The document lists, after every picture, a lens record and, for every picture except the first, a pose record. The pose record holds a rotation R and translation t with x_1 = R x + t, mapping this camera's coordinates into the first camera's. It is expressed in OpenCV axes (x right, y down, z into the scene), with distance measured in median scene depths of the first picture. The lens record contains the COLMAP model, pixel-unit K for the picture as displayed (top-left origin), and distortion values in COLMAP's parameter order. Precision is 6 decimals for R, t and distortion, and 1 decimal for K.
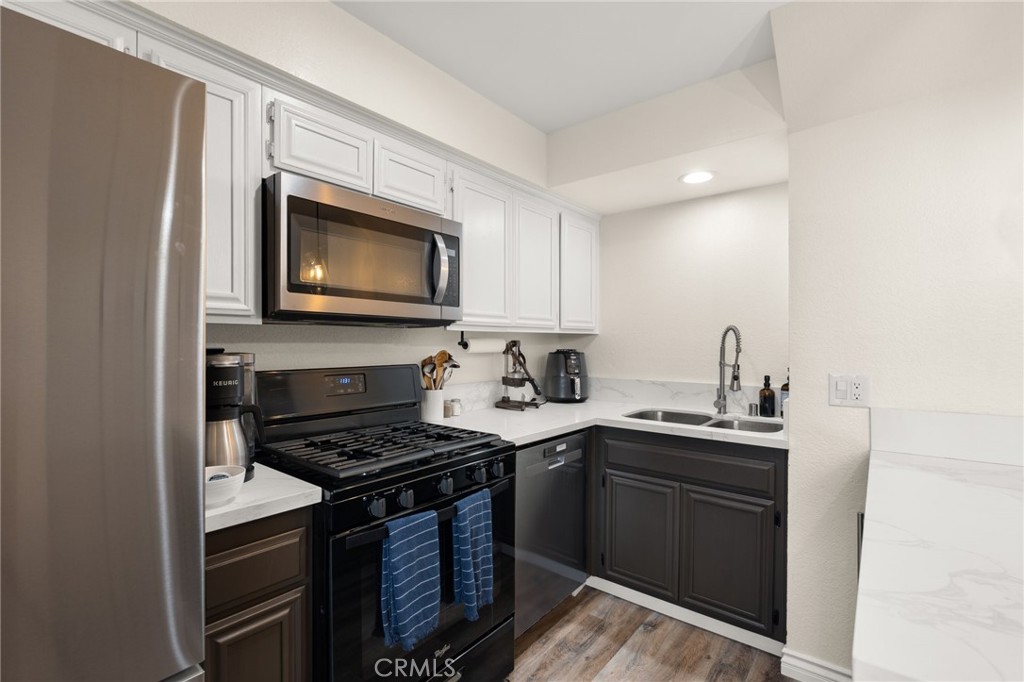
lens RADIAL K [[465.2, 0, 510.9], [0, 465.2, 343.5], [0, 0, 1]] dist [-0.004136, 0.000886]
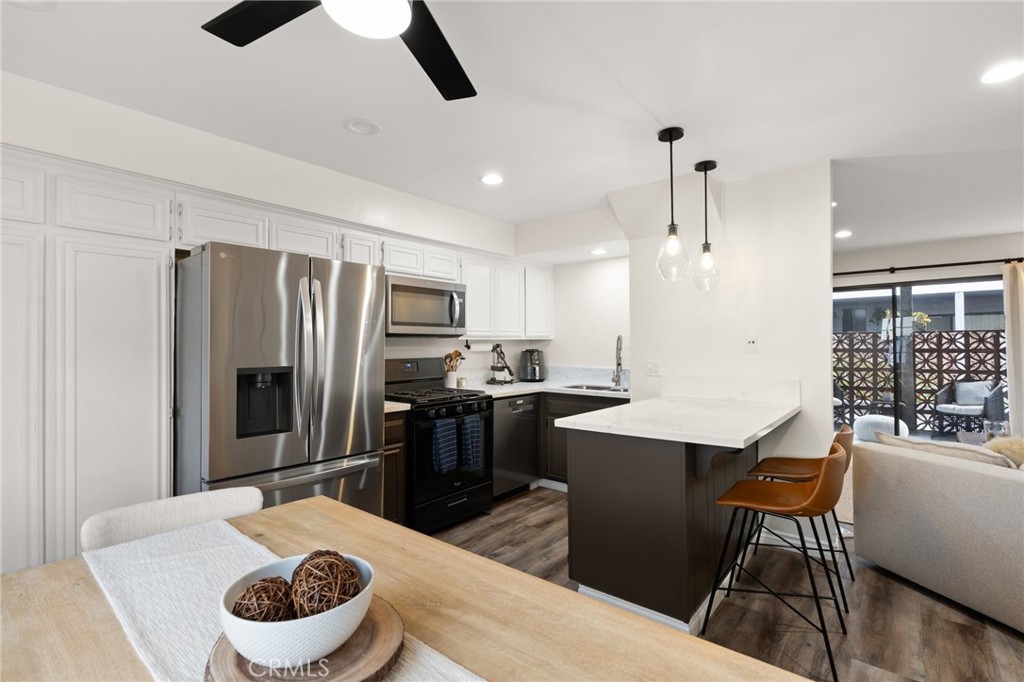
lens RADIAL K [[459.3, 0, 512.7], [0, 459.3, 339.9], [0, 0, 1]] dist [0.000286, 0.000004]
pose [[0.999909, -0.005231, -0.012438, 0.103812], [0.005117, 0.999945, -0.009186, -0.007893], [0.012485, 0.009122, 0.999880, -0.848730]]
